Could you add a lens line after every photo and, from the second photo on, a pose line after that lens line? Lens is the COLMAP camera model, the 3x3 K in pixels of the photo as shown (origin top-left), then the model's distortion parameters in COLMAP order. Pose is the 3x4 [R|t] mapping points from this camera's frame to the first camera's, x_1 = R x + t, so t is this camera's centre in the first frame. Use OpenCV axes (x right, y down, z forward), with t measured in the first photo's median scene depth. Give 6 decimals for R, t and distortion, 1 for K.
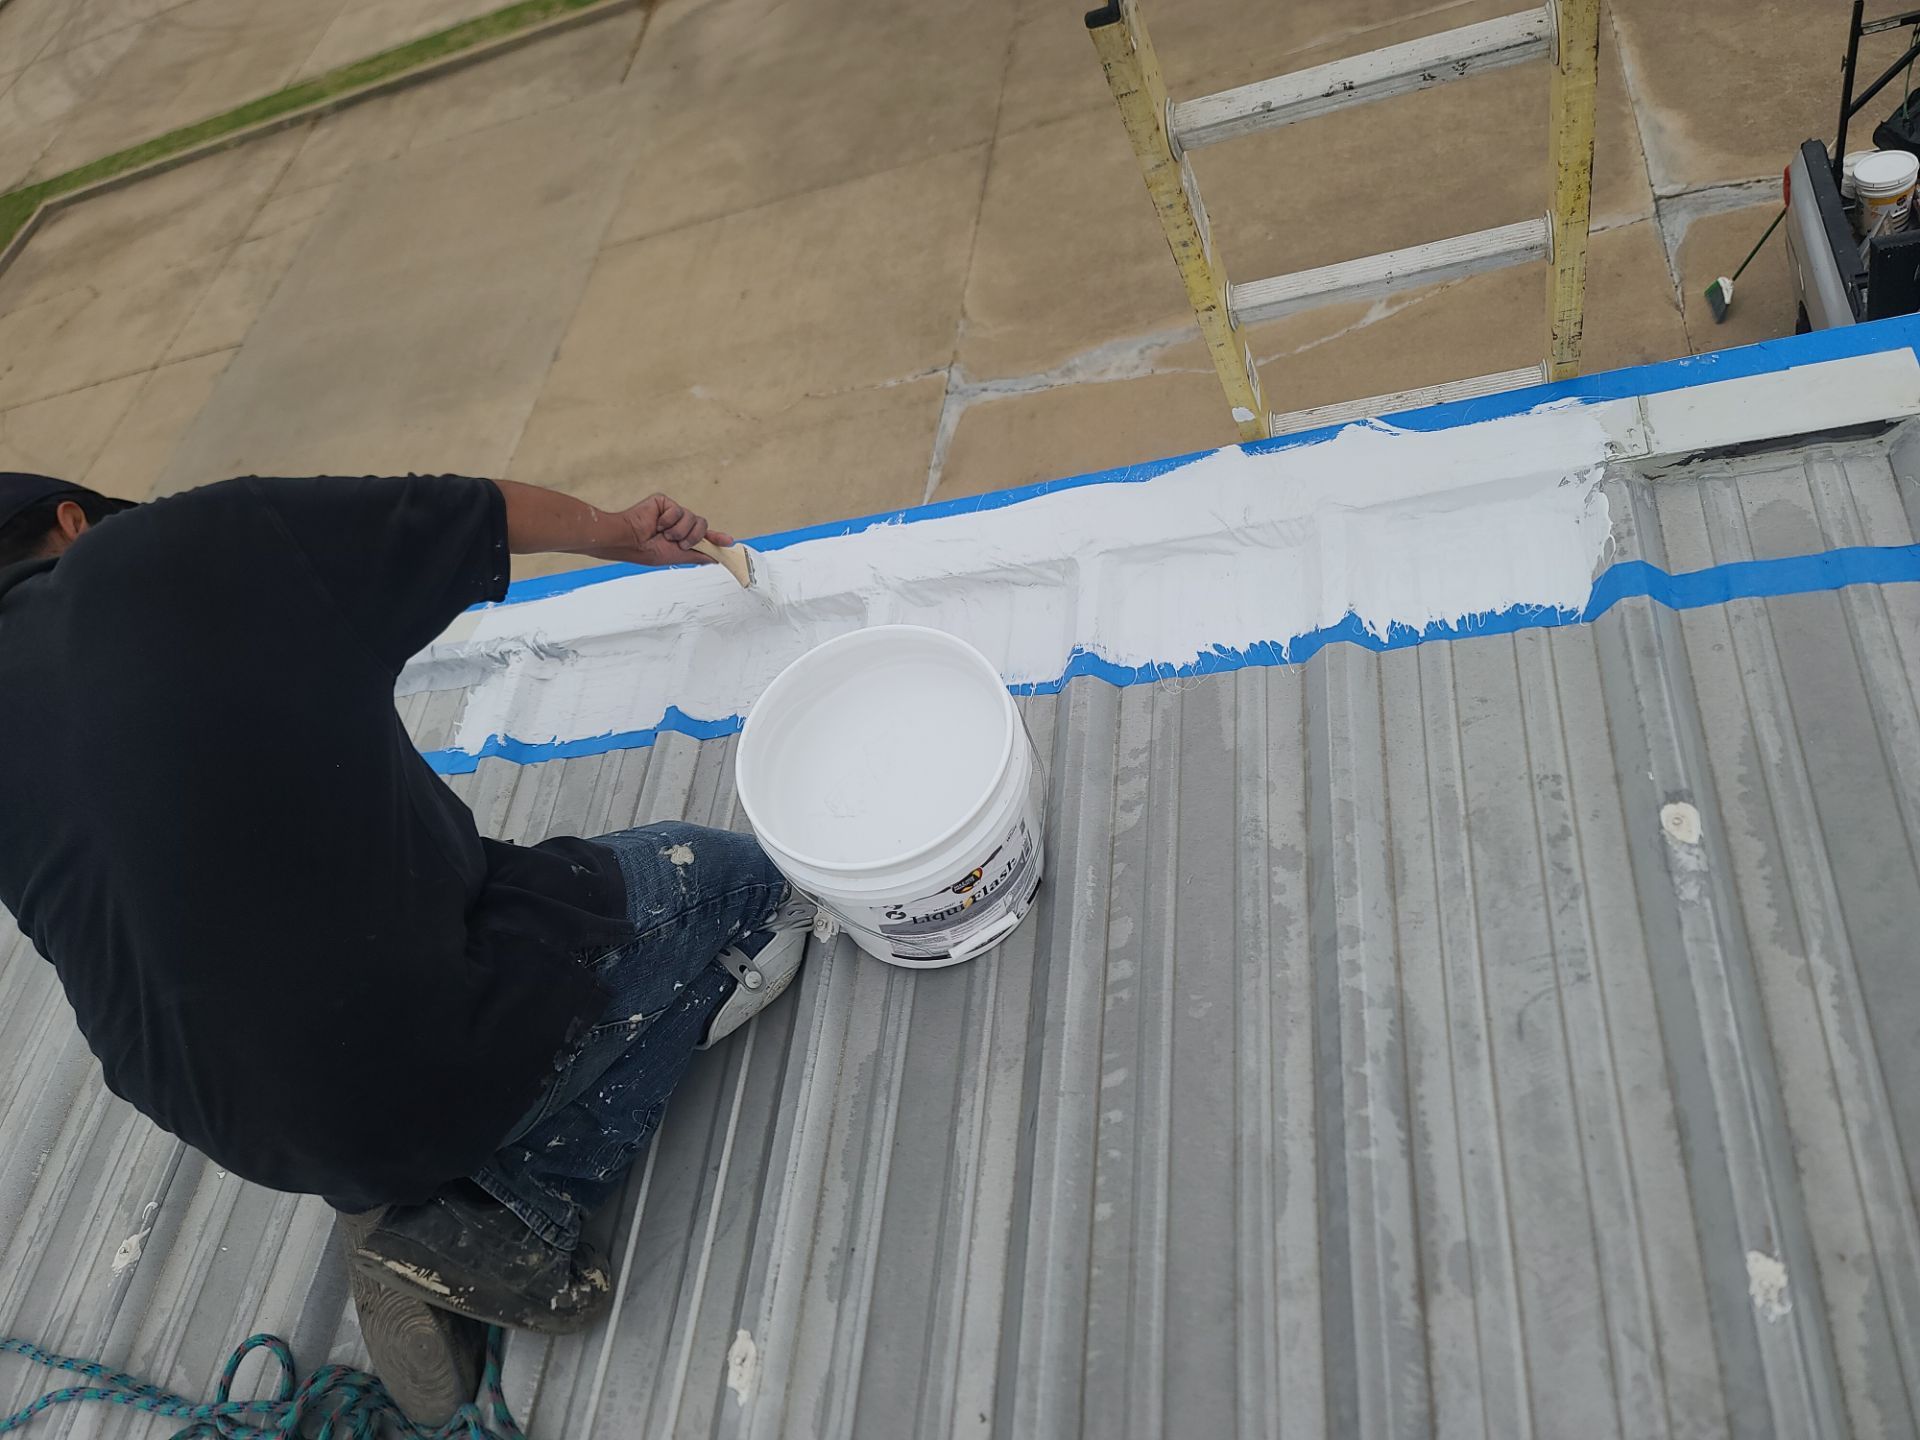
lens RADIAL K [[1396.7, 0, 965.5], [0, 1396.7, 761.7], [0, 0, 1]] dist [0.068225, -0.046543]
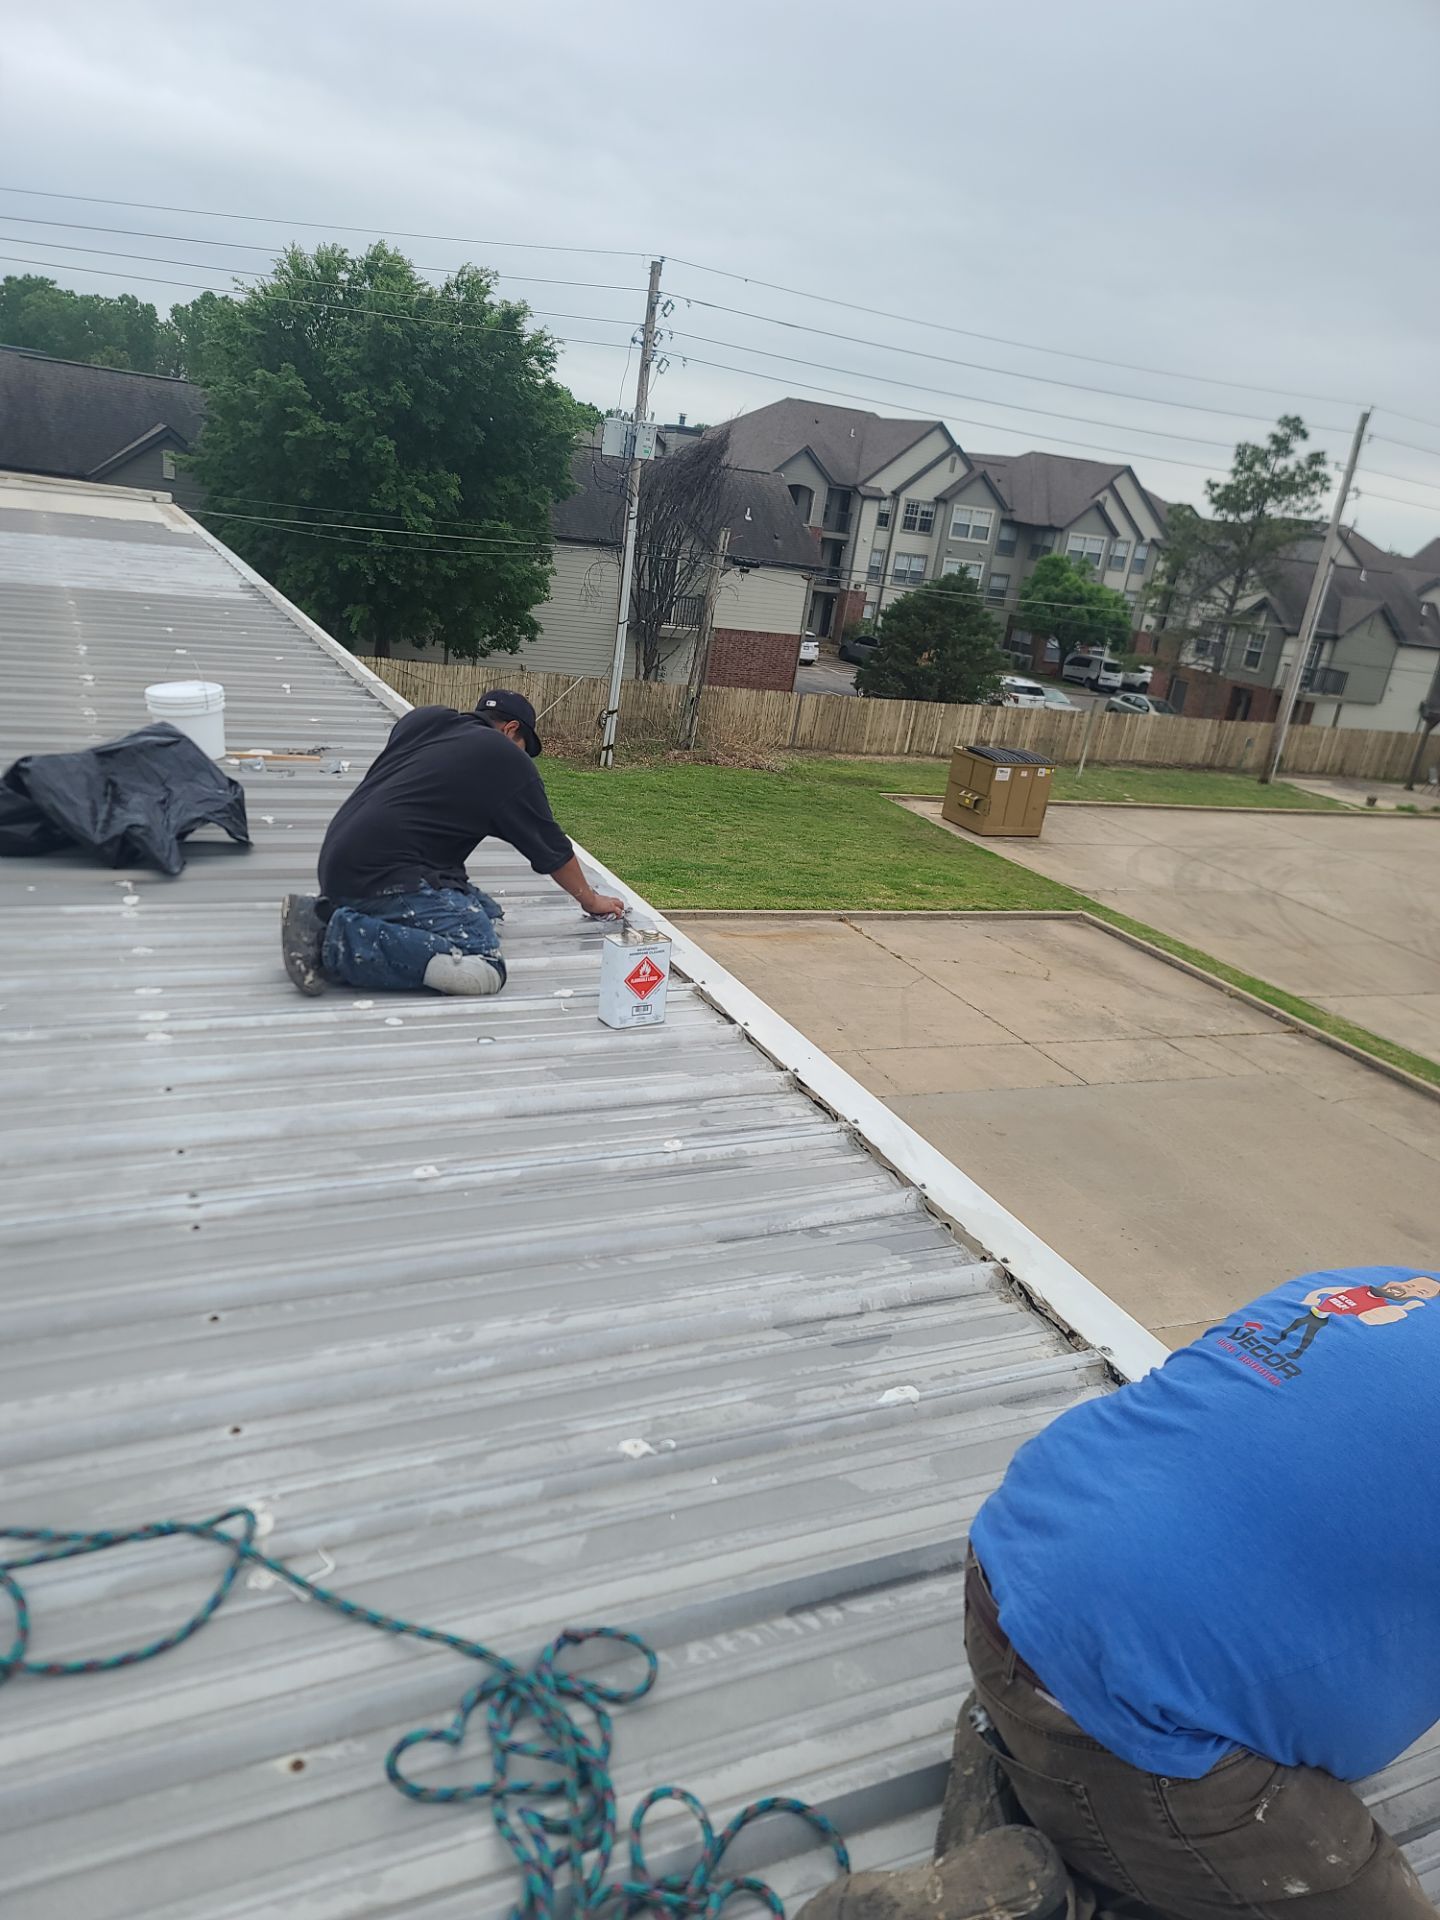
lens RADIAL K [[1396.7, 0, 698.4], [0, 1396.7, 986.4], [0, 0, 1]] dist [0.068225, -0.046543]
pose [[0.429755, 0.667288, -0.608307, -0.108504], [-0.866320, 0.494639, -0.069436, 0.221926], [0.254559, 0.556829, 0.790659, -0.205171]]
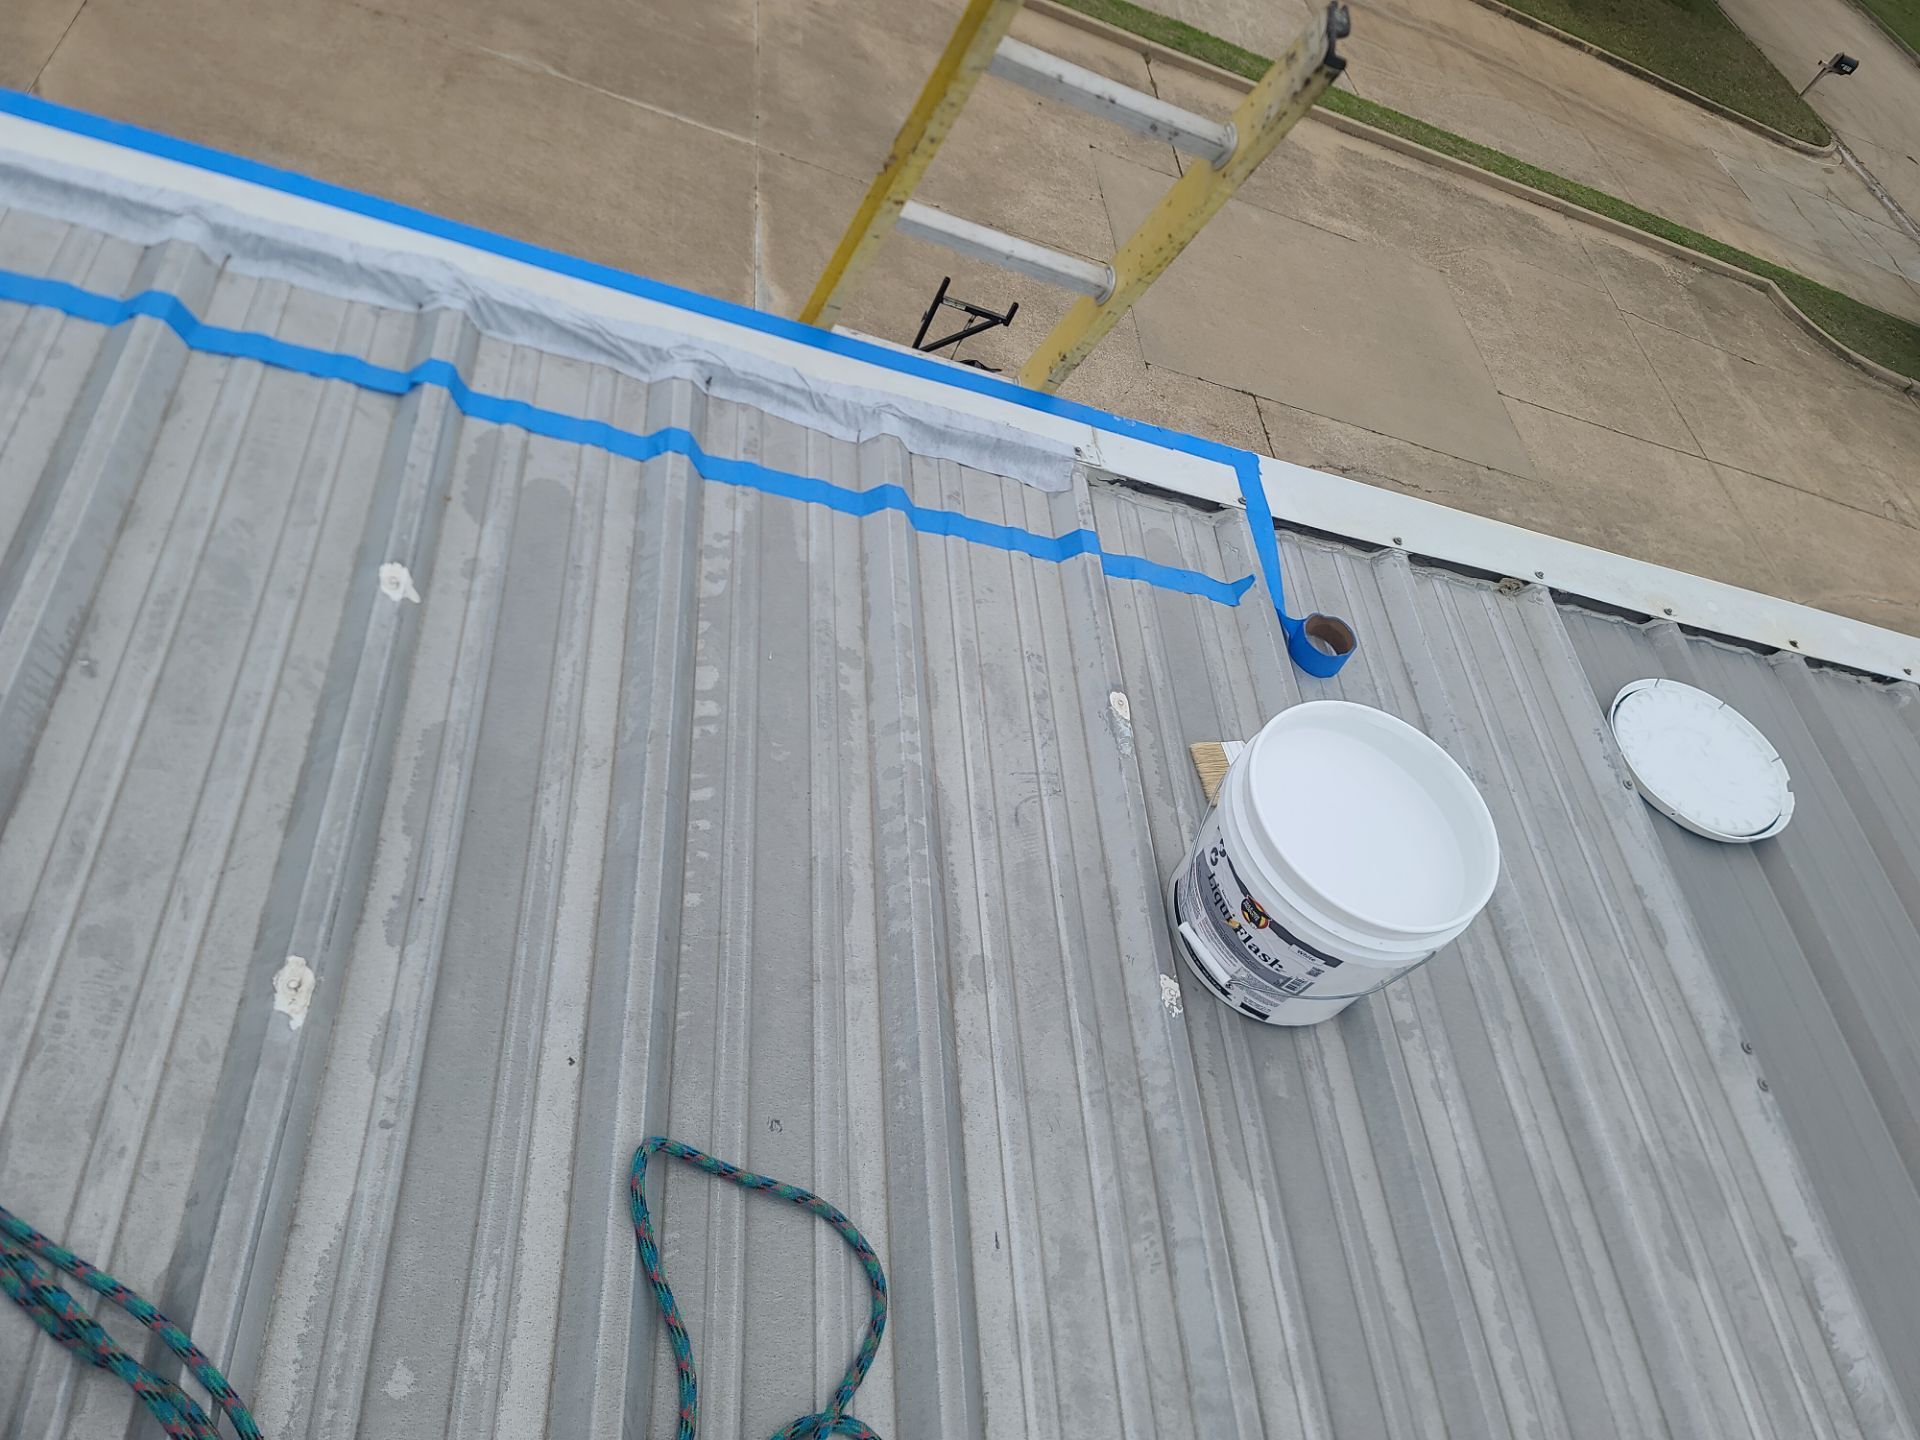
lens RADIAL K [[1396.7, 0, 943.9], [0, 1396.7, 714.8], [0, 0, 1]] dist [0.068225, -0.046543]
pose [[0.708500, 0.287037, 0.644699, -0.462115], [-0.242542, 0.956938, -0.159509, 0.285296], [-0.662722, -0.043355, 0.747610, 0.068068]]
